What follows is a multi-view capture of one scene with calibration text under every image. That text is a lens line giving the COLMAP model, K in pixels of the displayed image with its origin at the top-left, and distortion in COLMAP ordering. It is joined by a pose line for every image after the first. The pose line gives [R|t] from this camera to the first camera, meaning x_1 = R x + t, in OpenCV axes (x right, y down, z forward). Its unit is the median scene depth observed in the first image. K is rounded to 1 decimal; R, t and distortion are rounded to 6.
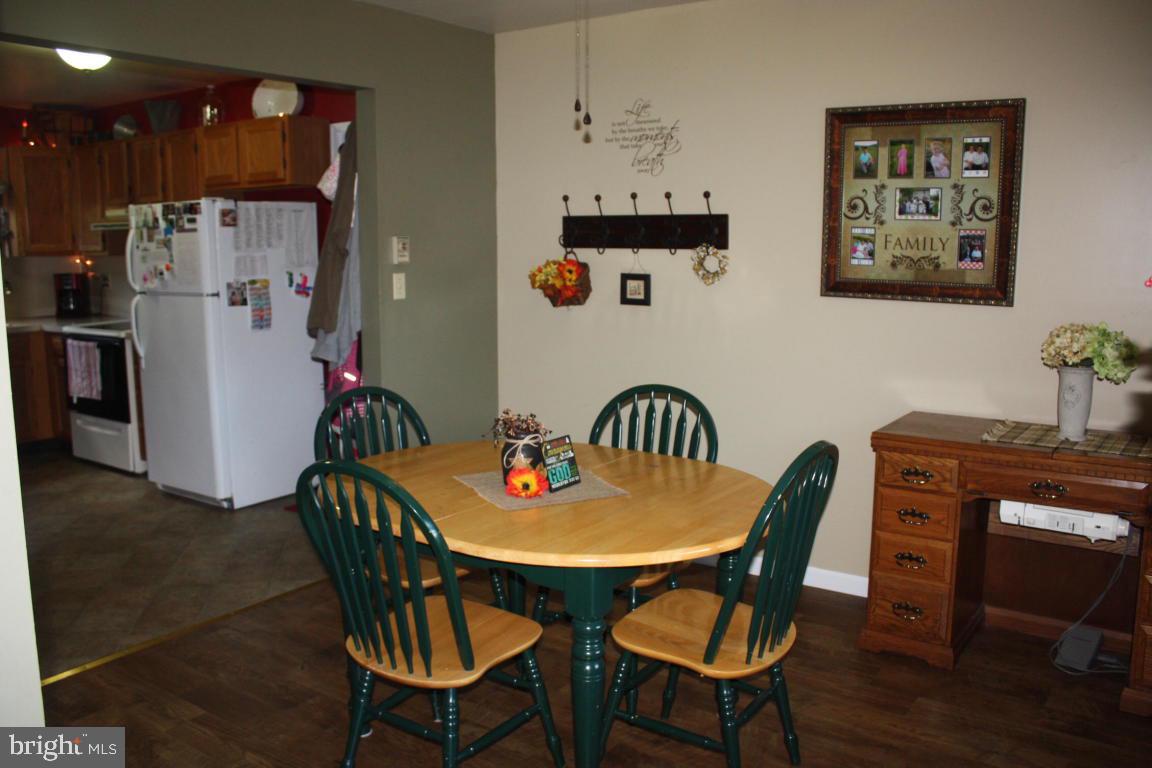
lens RADIAL K [[960.3, 0, 573.8], [0, 960.3, 385.9], [0, 0, 1]] dist [-0.091189, 0.012264]
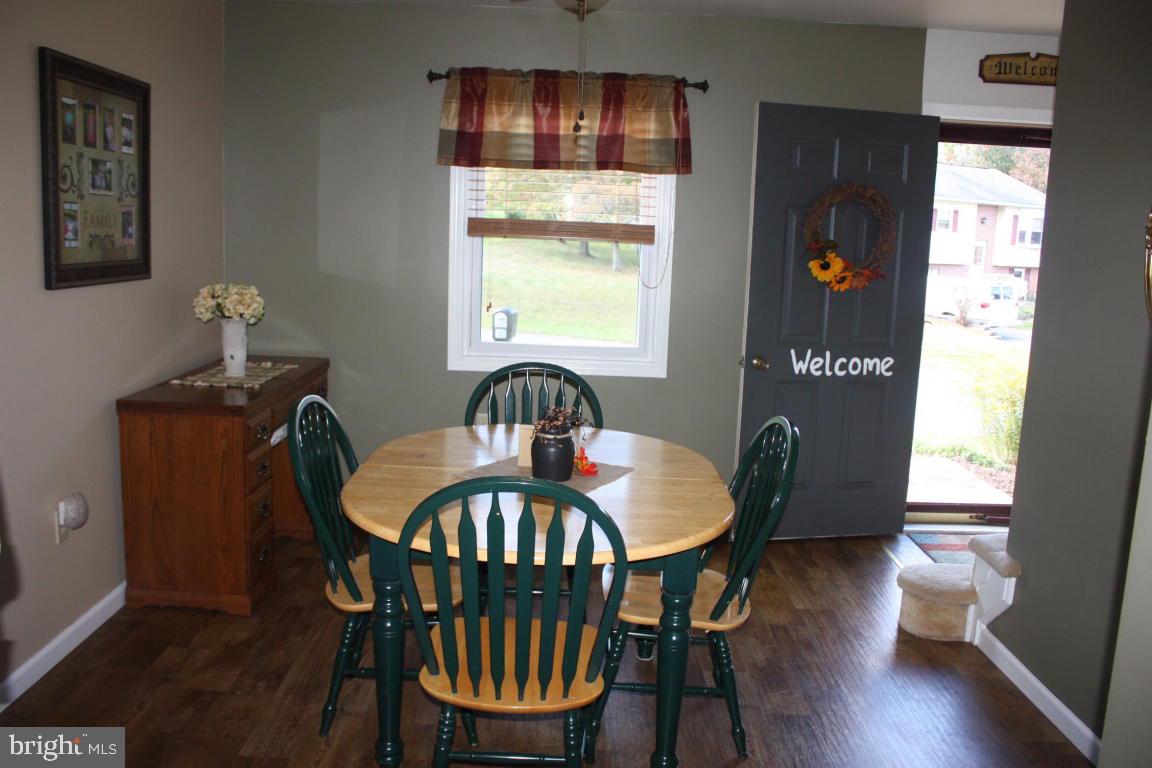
lens RADIAL K [[960.3, 0, 575.6], [0, 960.3, 381.5], [0, 0, 1]] dist [-0.091189, 0.012264]
pose [[-0.589005, -0.160105, 0.792111, -0.397189], [0.075242, 0.965055, 0.251011, -0.117694], [-0.804619, 0.207447, -0.556376, 0.711722]]
